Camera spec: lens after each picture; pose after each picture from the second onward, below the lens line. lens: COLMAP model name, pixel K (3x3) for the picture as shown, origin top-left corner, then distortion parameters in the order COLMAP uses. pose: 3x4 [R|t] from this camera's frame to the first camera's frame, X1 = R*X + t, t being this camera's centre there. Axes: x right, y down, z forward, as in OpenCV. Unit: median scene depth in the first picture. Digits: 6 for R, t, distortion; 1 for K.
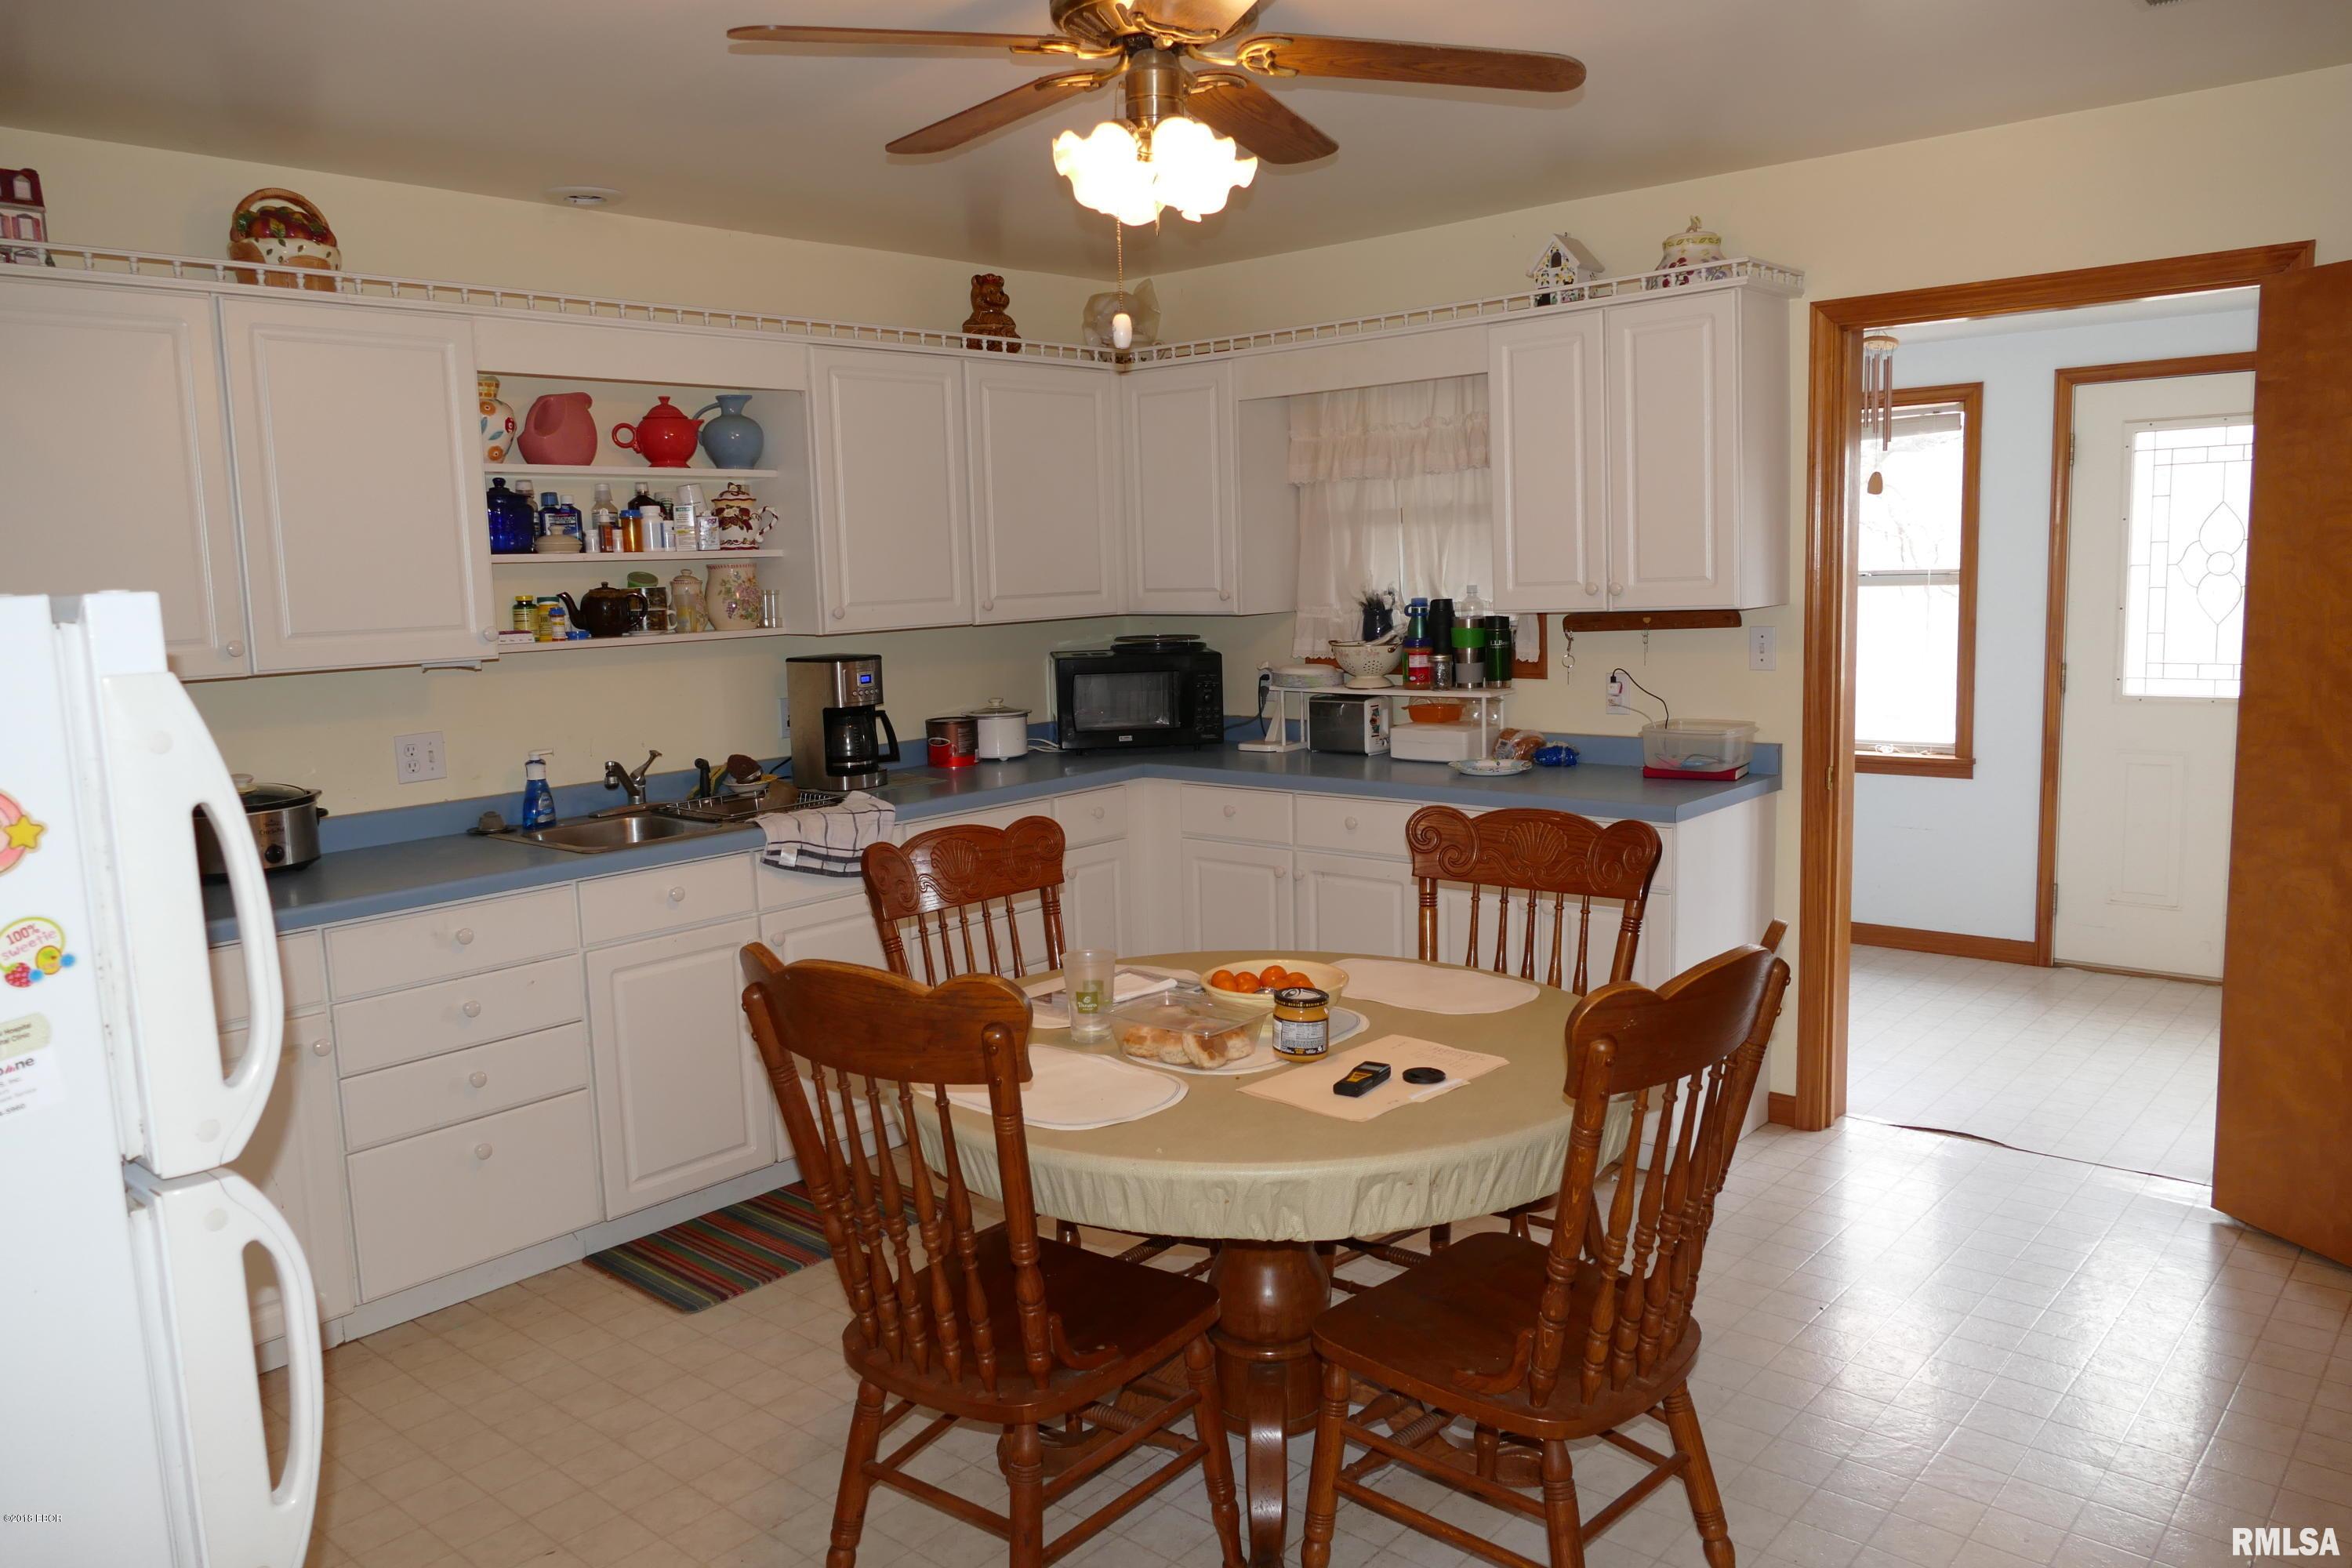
lens RADIAL K [[1653.9, 0, 1179.7], [0, 1653.9, 788.8], [0, 0, 1]] dist [0.002110, -0.000515]
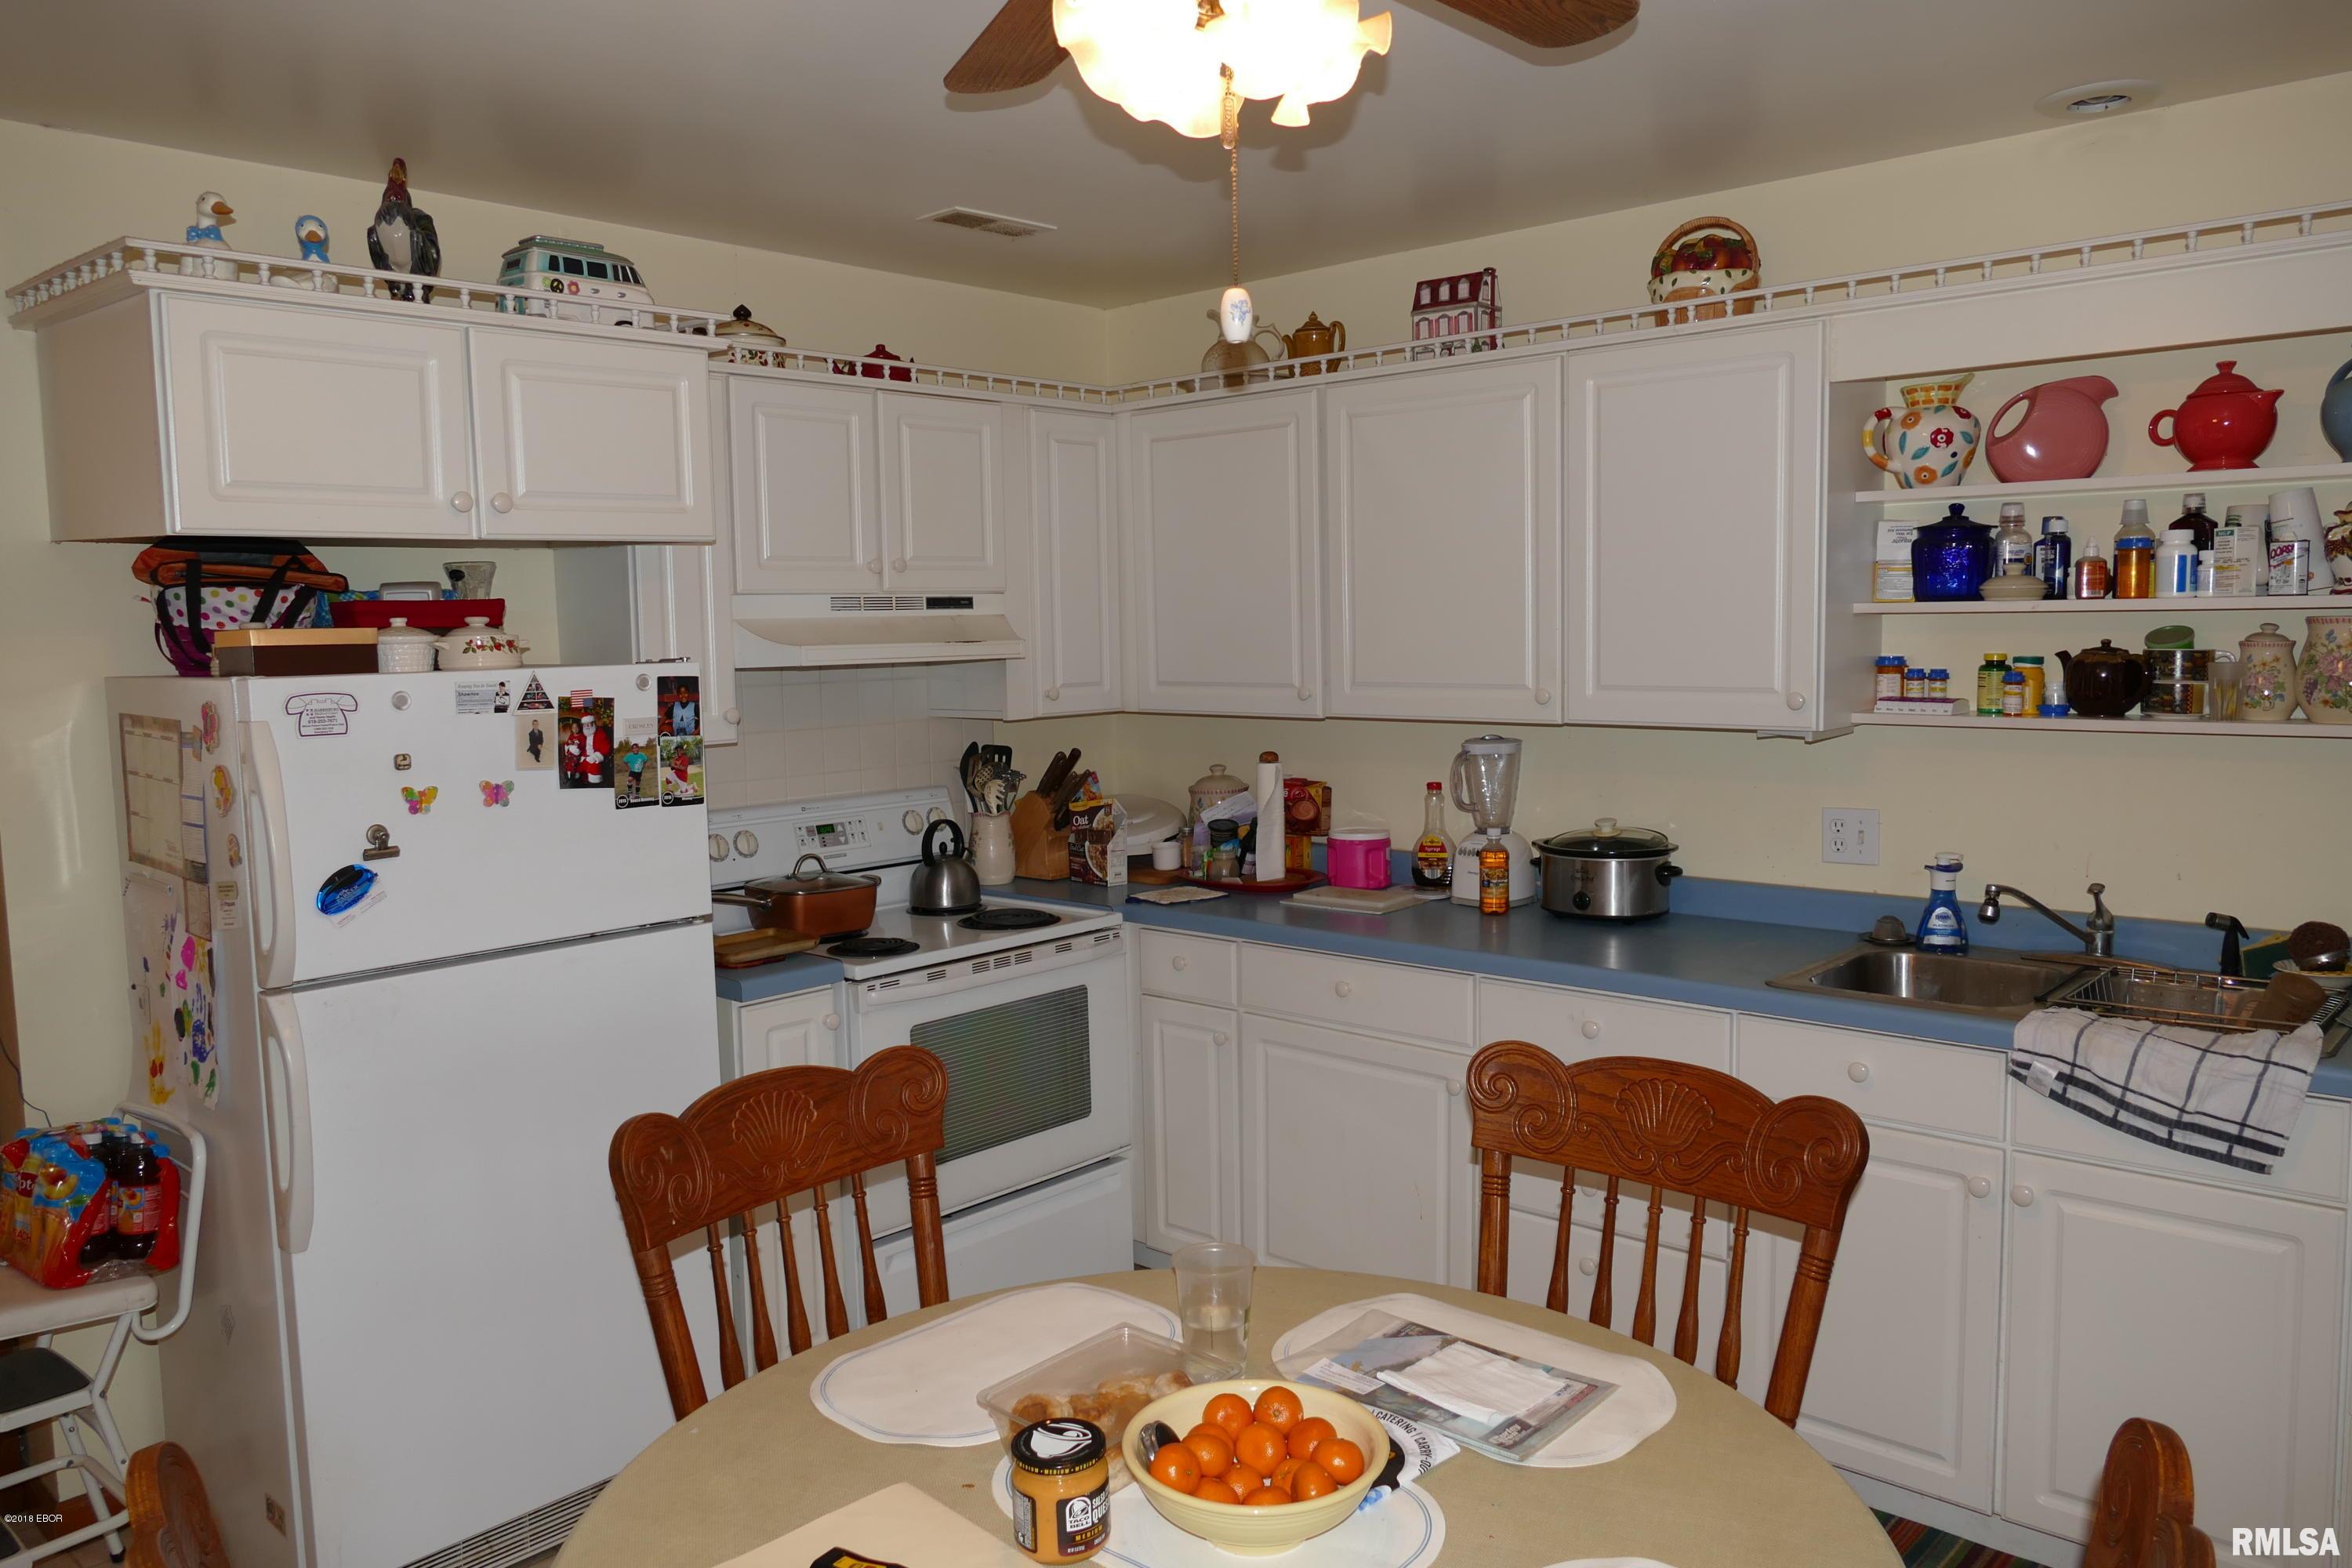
lens RADIAL K [[1653.9, 0, 1181.2], [0, 1653.9, 771.7], [0, 0, 1]] dist [0.002110, -0.000515]
pose [[-0.026838, 0.112322, -0.993309, 0.384868], [-0.133918, 0.984306, 0.114922, -0.101495], [0.990629, 0.136106, -0.011375, 0.647666]]
